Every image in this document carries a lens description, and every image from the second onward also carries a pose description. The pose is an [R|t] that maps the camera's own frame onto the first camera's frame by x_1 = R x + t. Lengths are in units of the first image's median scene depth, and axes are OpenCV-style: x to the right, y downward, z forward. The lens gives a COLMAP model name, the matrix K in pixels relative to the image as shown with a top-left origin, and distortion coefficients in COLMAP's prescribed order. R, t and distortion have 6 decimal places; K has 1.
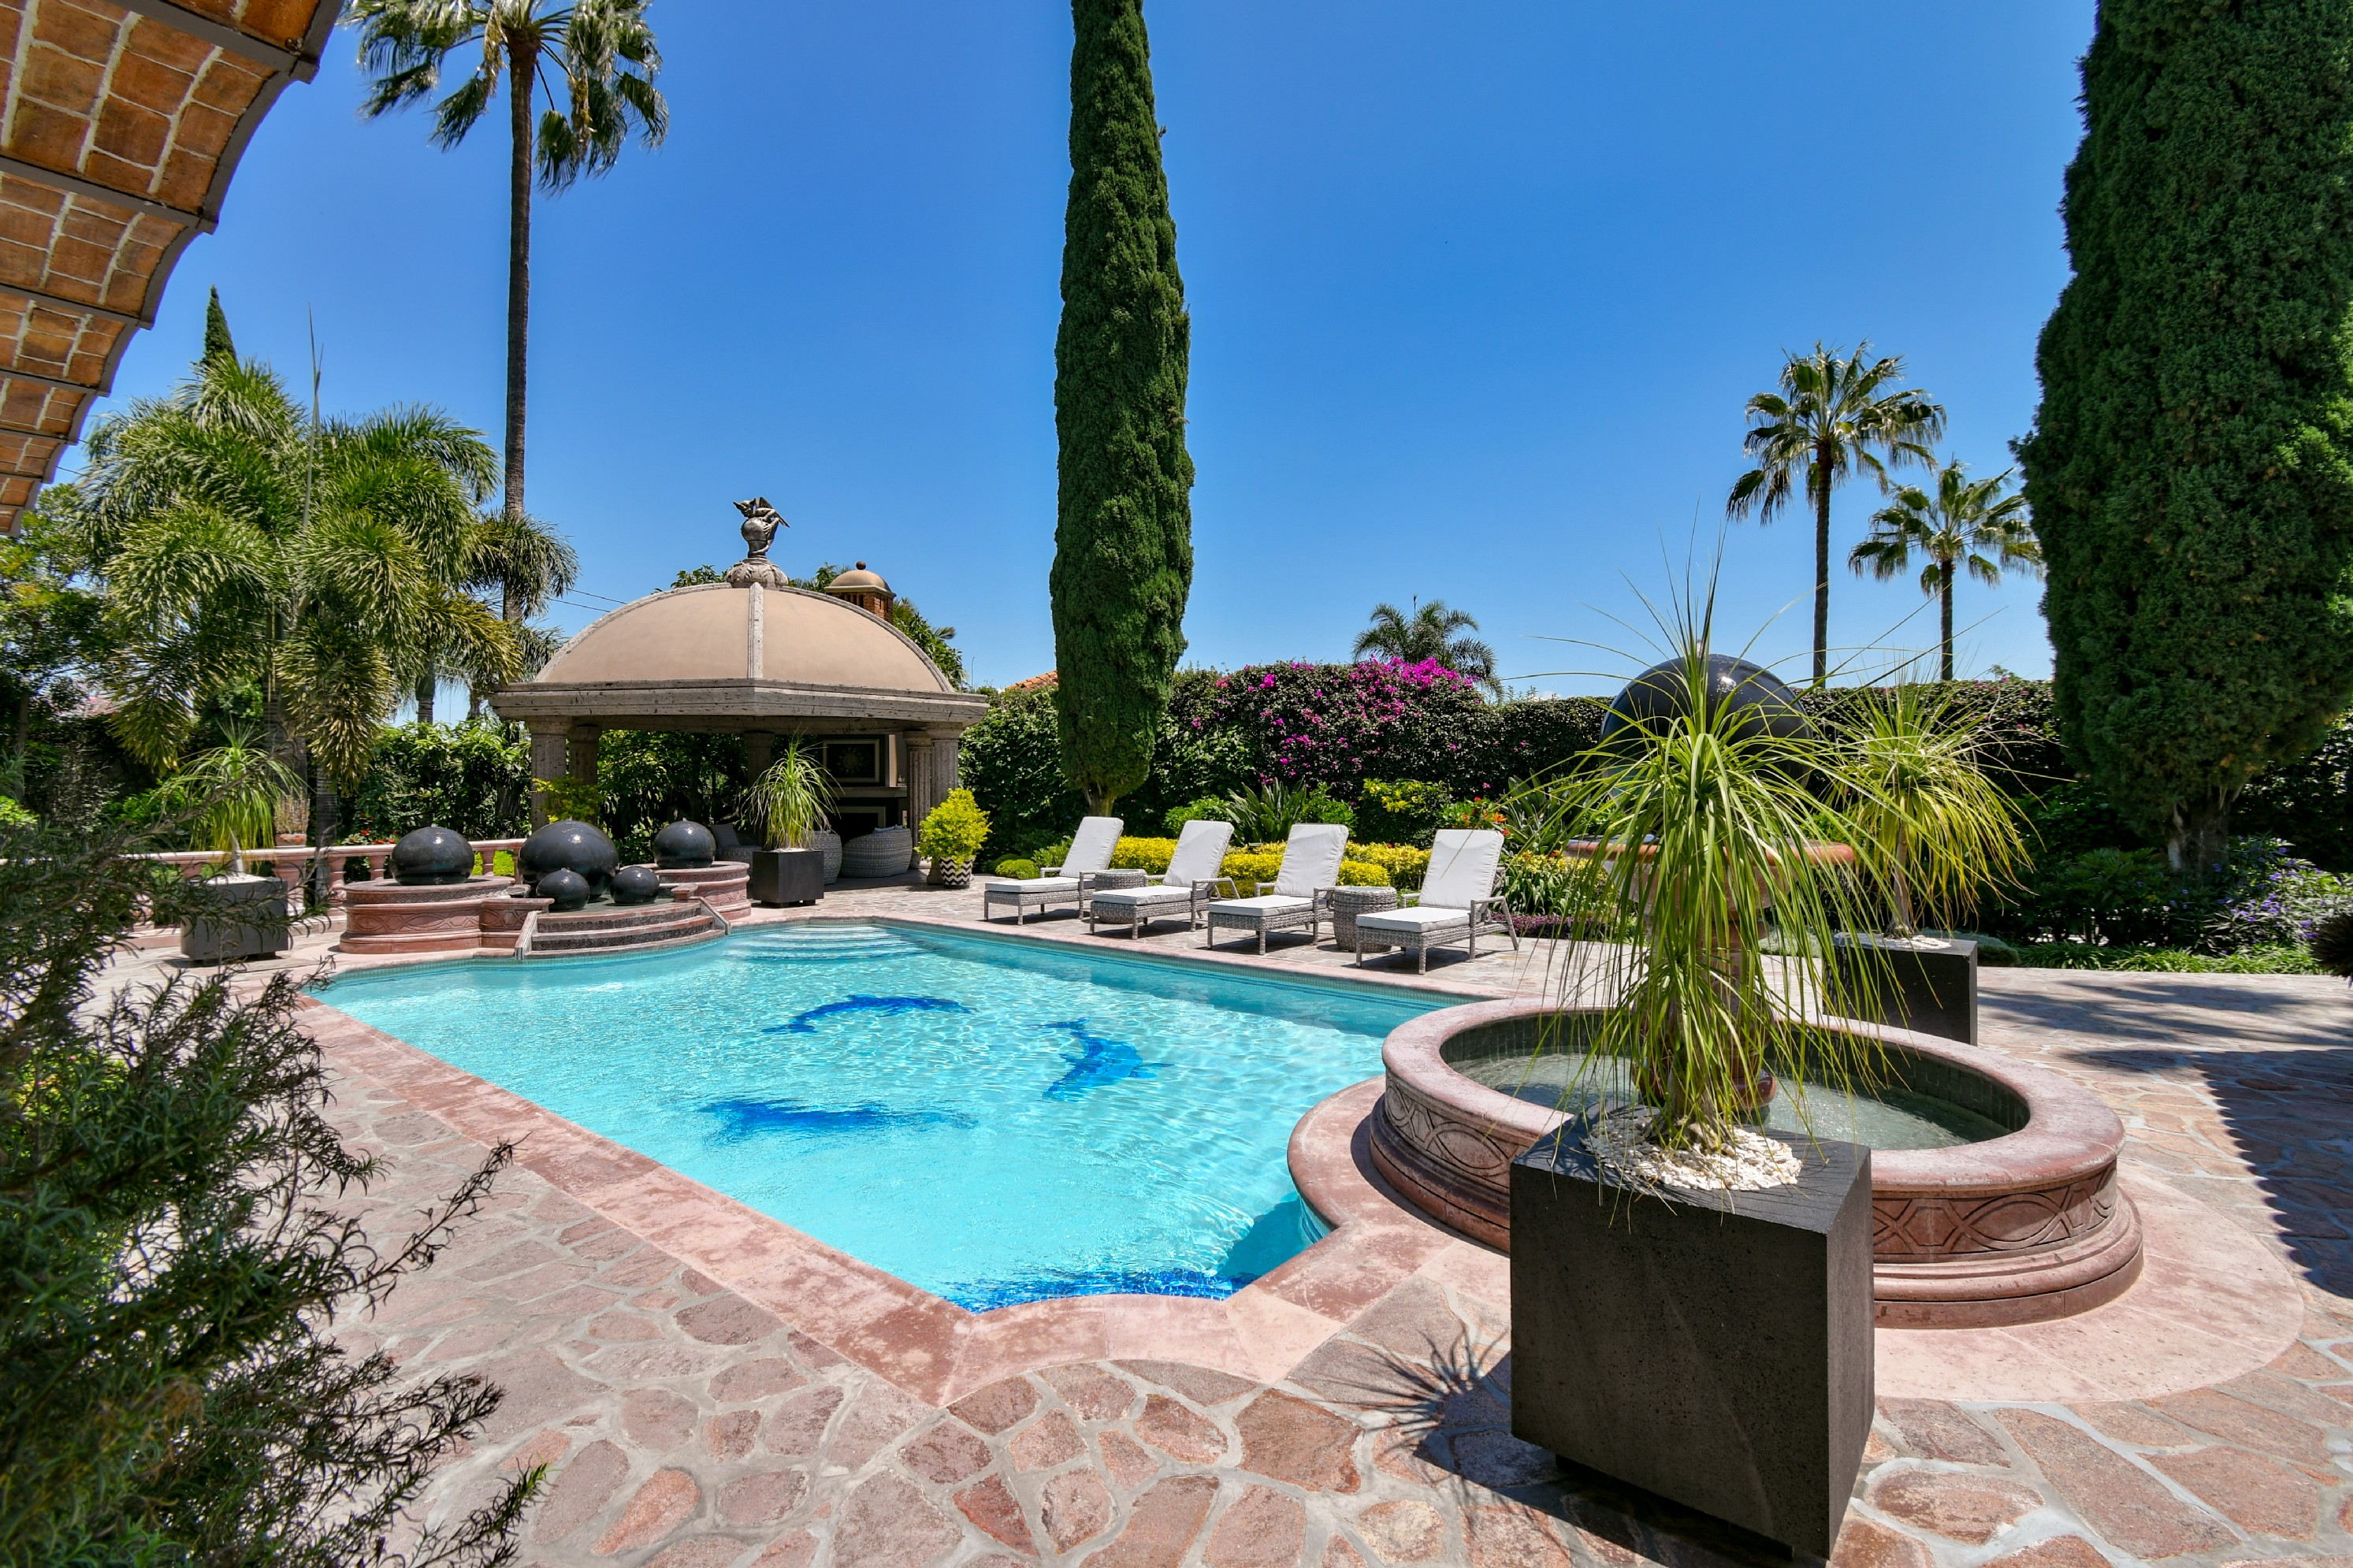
lens RADIAL K [[1037.7, 0, 1160.5], [0, 1037.7, 782.3], [0, 0, 1]] dist [0.004046, 0.000186]
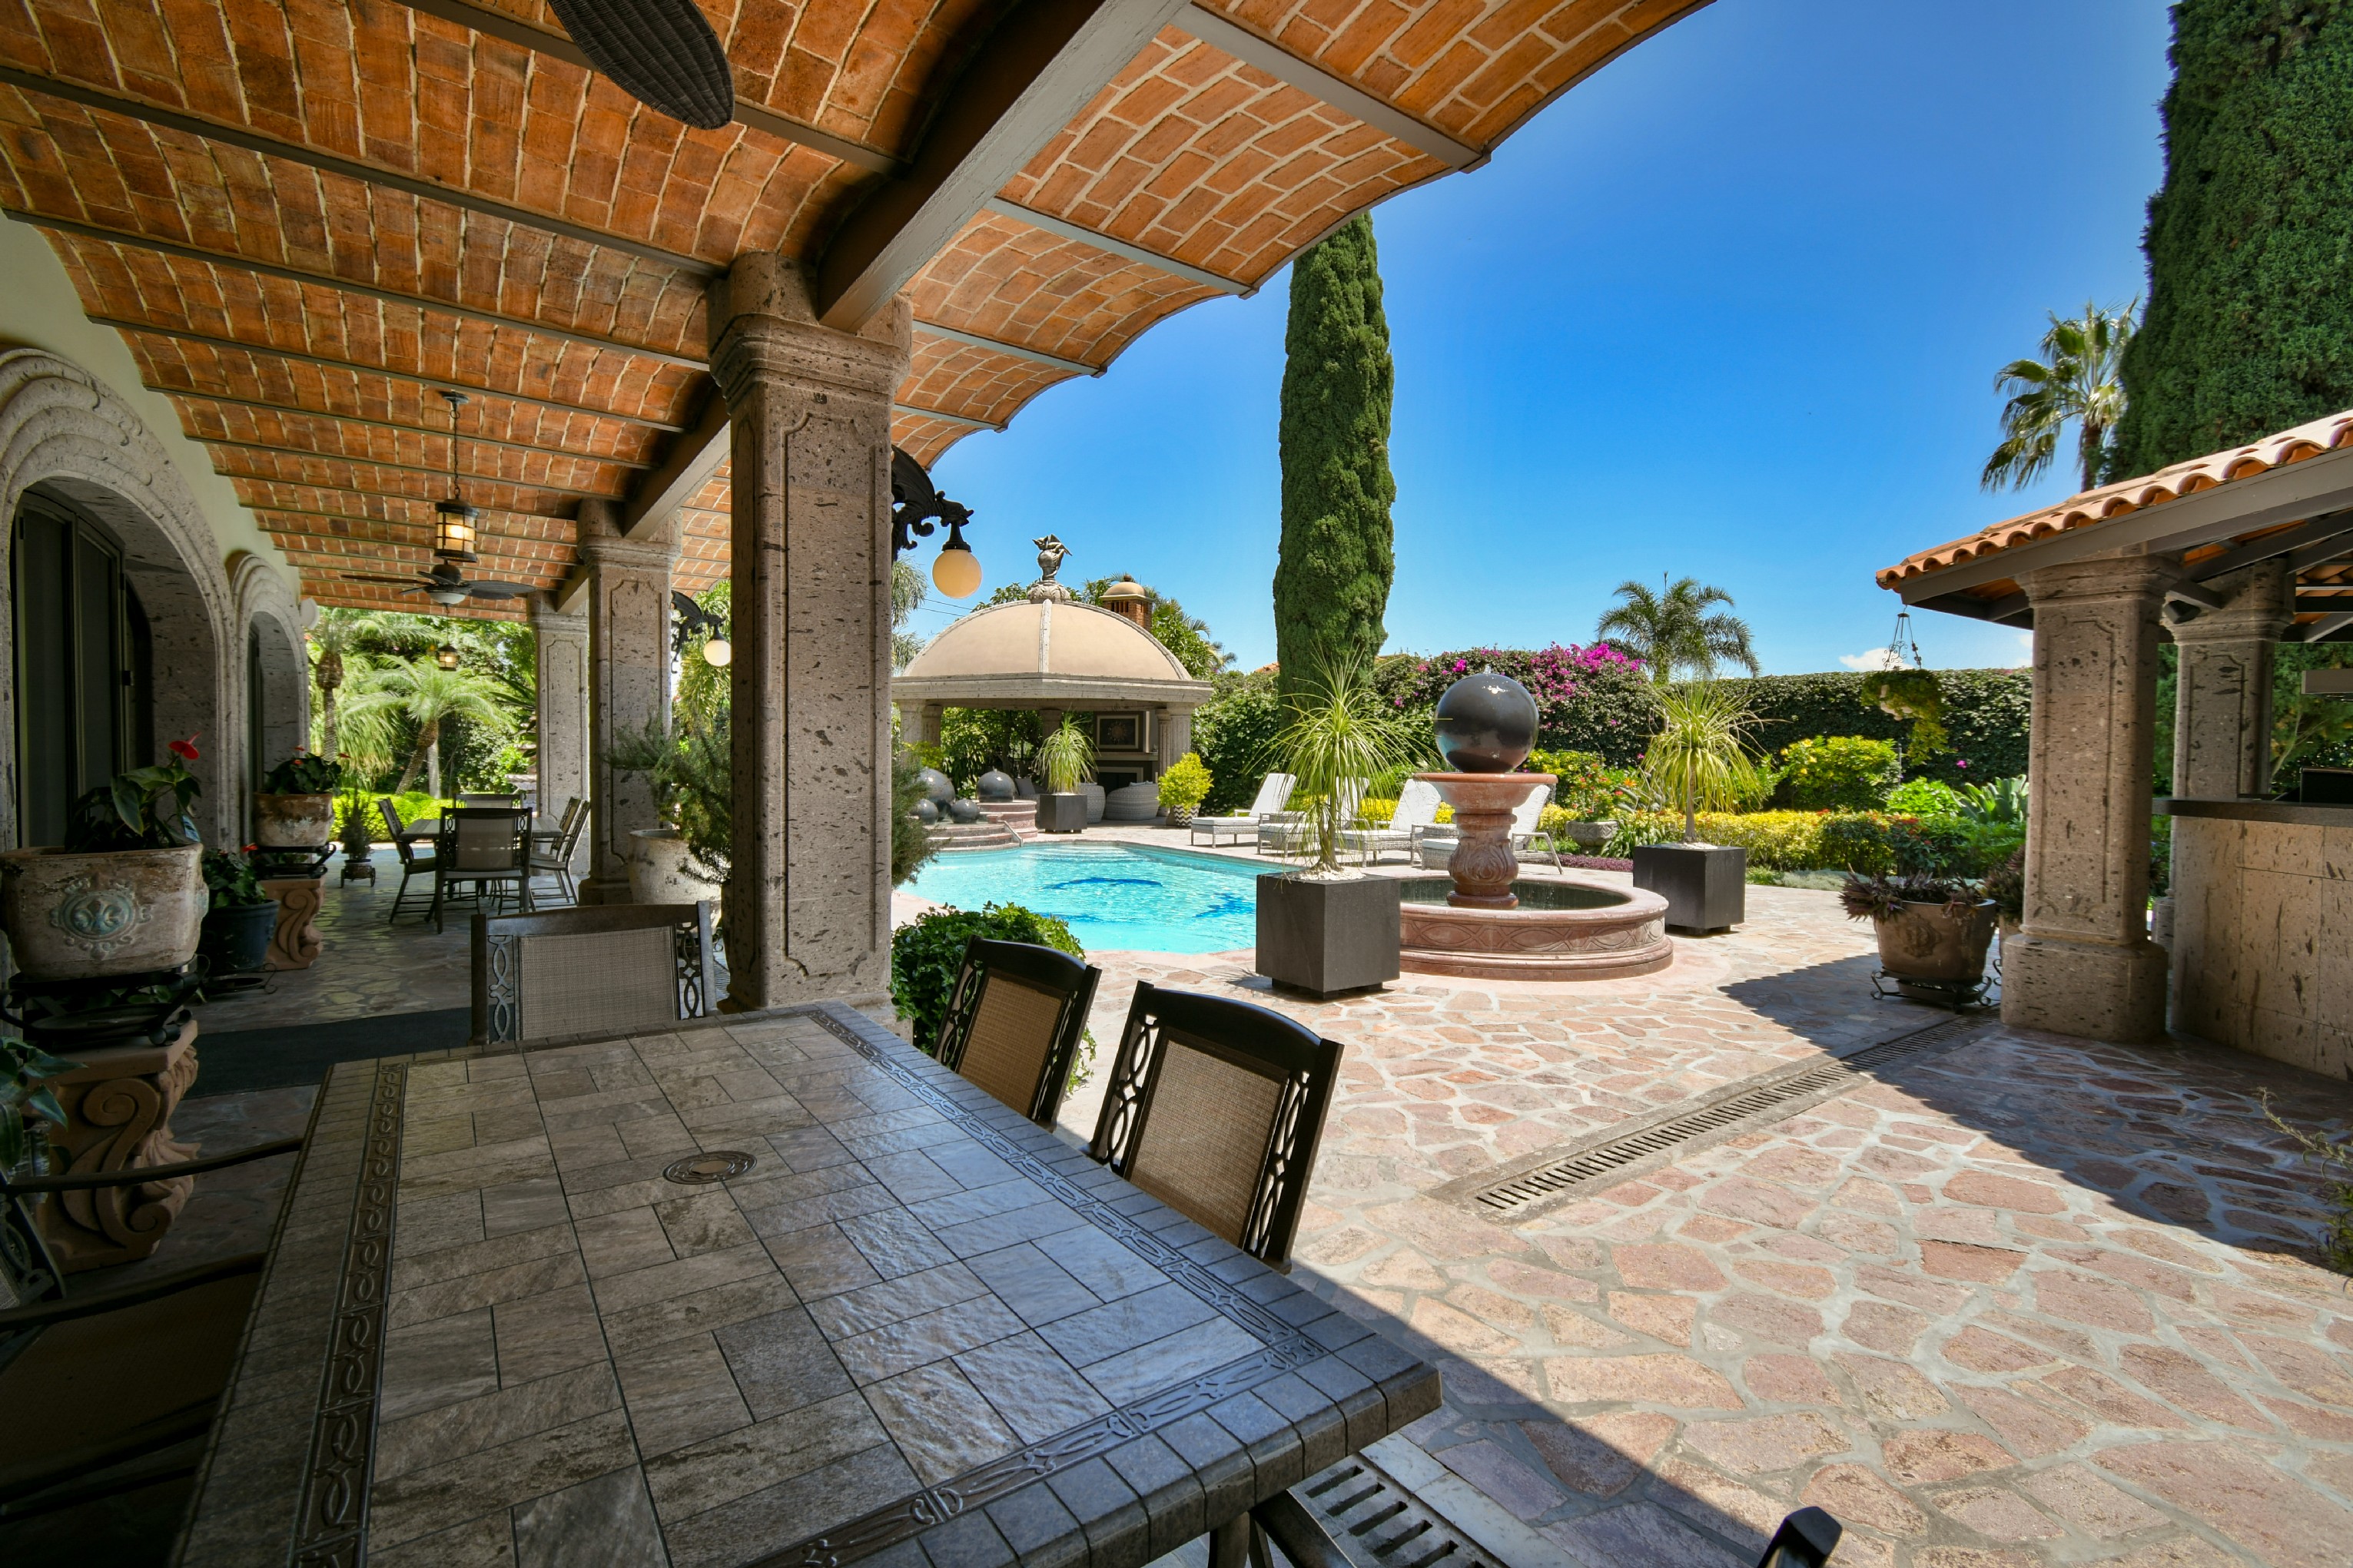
lens RADIAL K [[1037.6, 0, 1165.8], [0, 1037.6, 783.1], [0, 0, 1]] dist [0.004046, 0.000186]
pose [[0.961850, 0.019221, -0.272901, 0.118409], [-0.012254, 0.999555, 0.027212, 0.007479], [0.273302, -0.022830, 0.961657, -0.236164]]
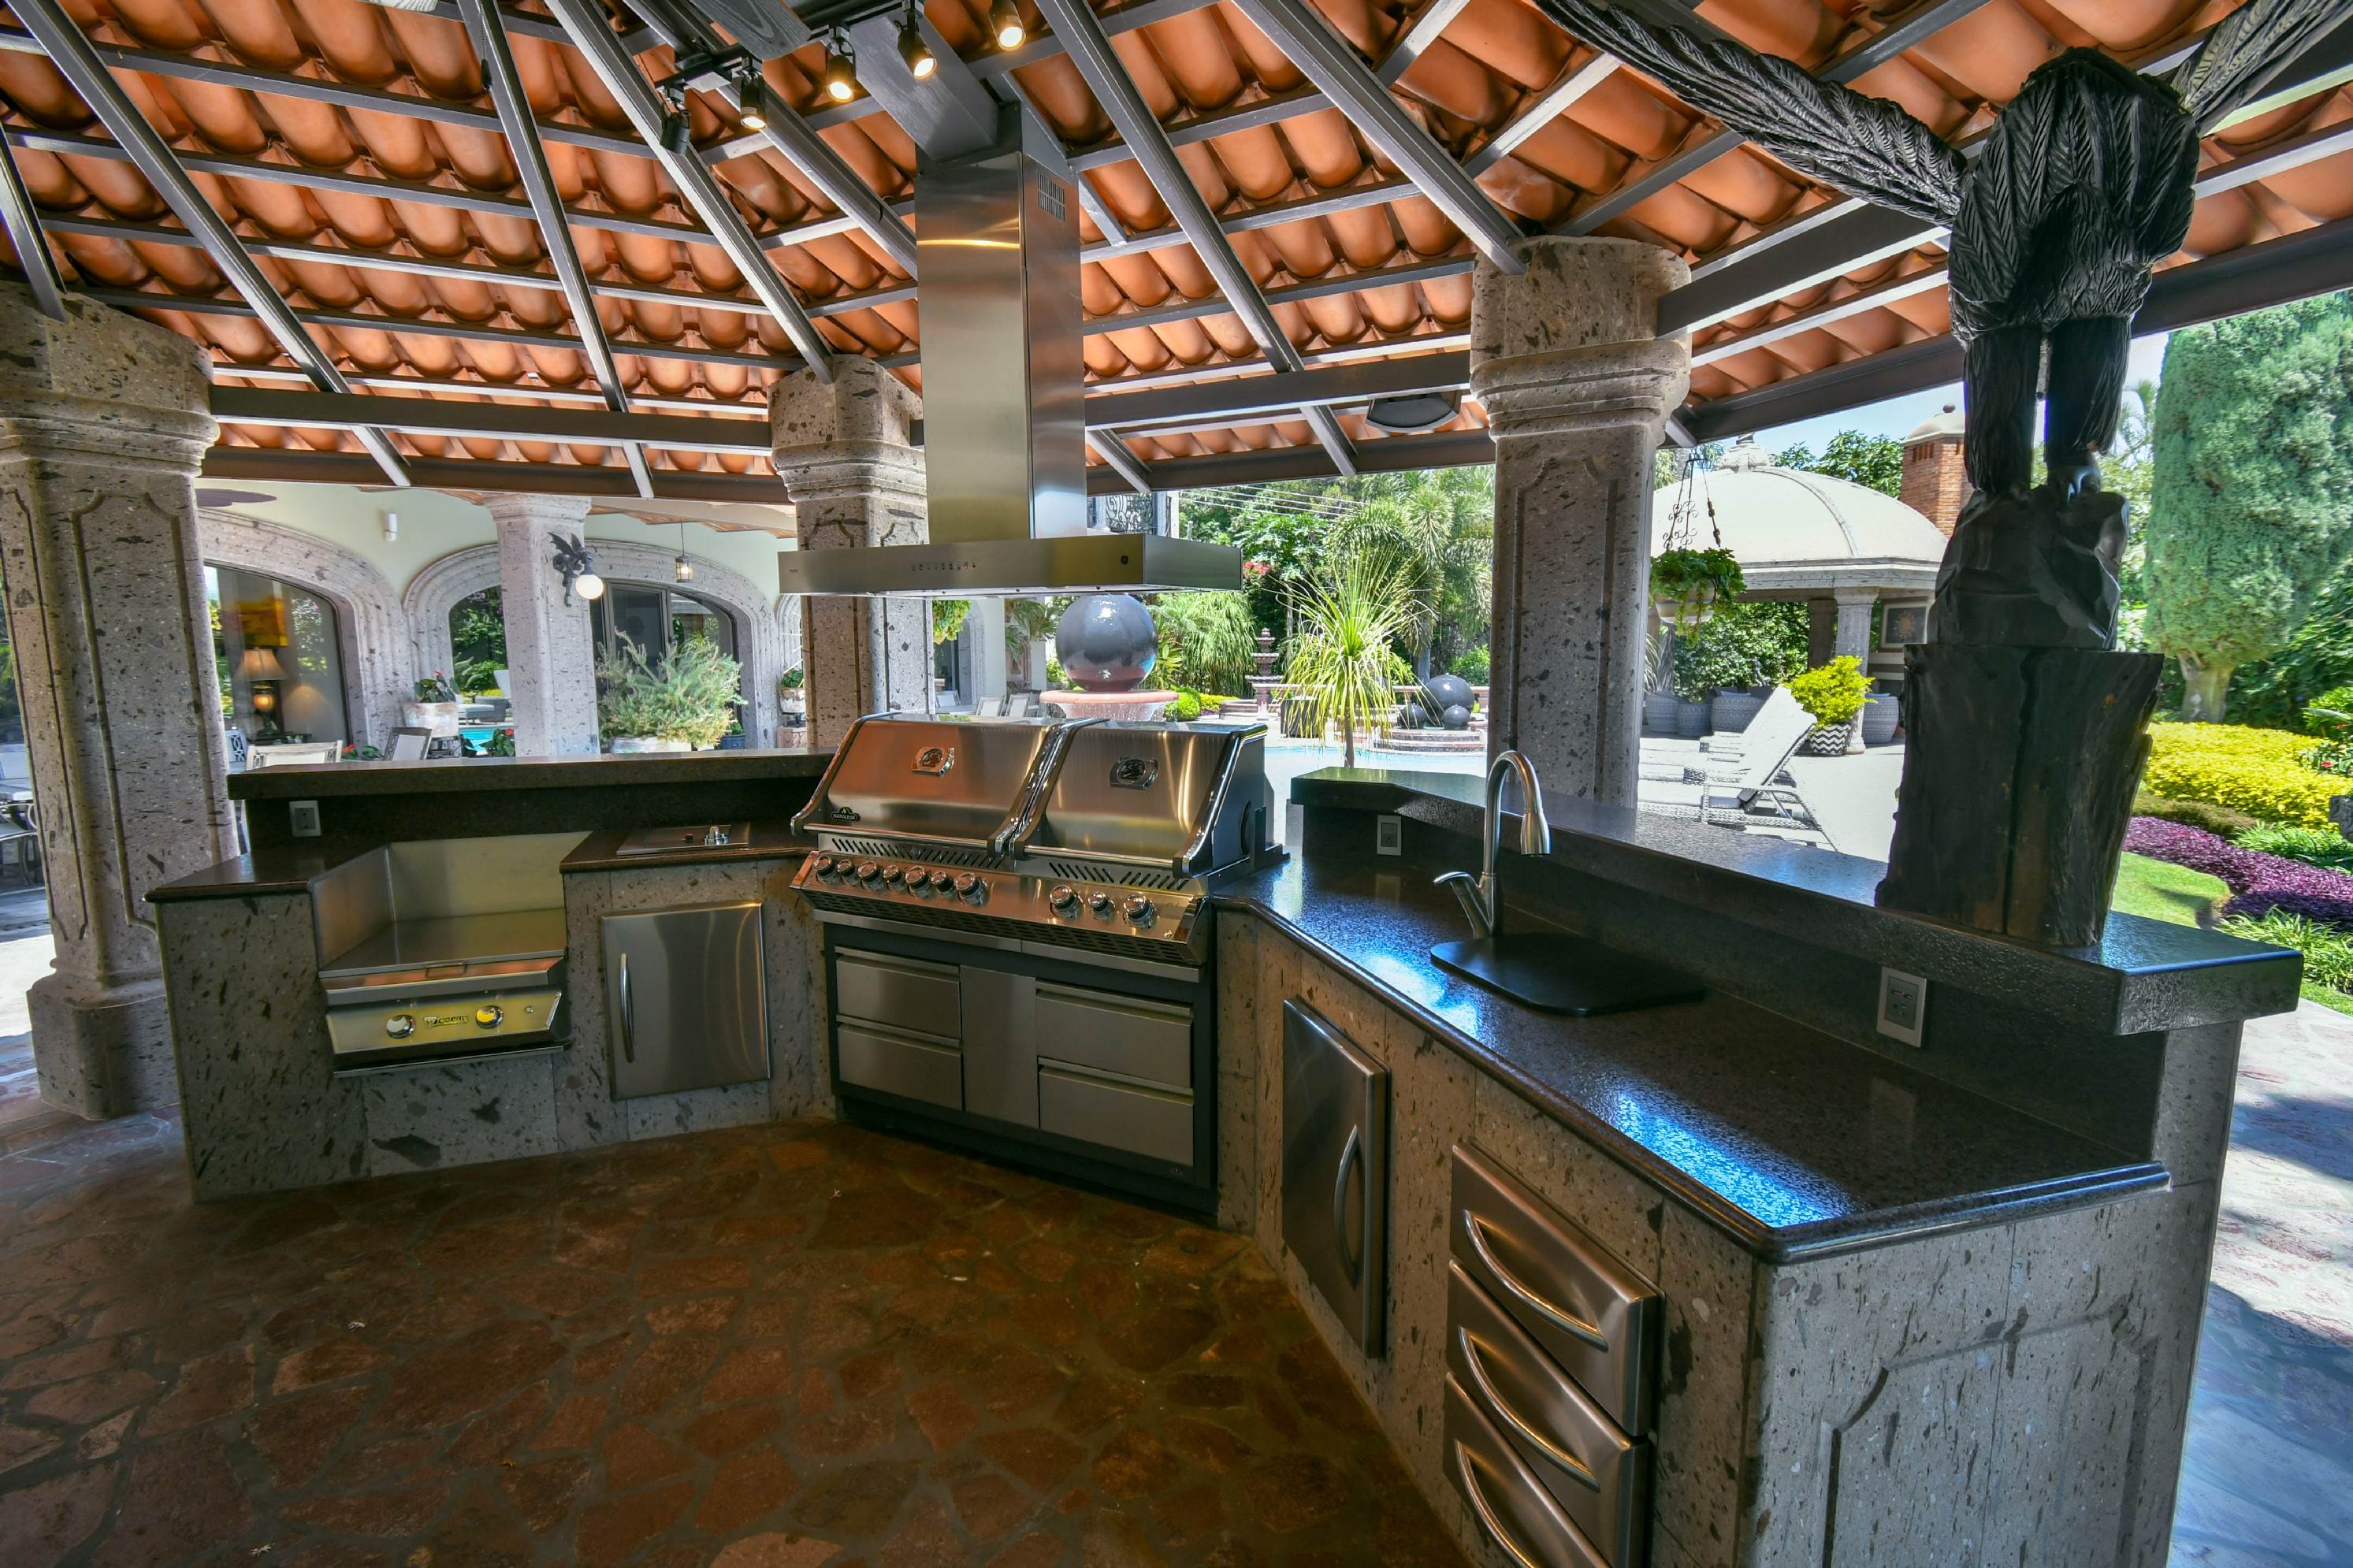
lens RADIAL K [[1037.7, 0, 1170.4], [0, 1037.7, 778.9], [0, 0, 1]] dist [0.004046, 0.000186]
pose [[0.220650, 0.123687, -0.967479, 0.567166], [0.002206, 0.991861, 0.127307, -0.005621], [0.975351, -0.030224, 0.218581, 0.157222]]
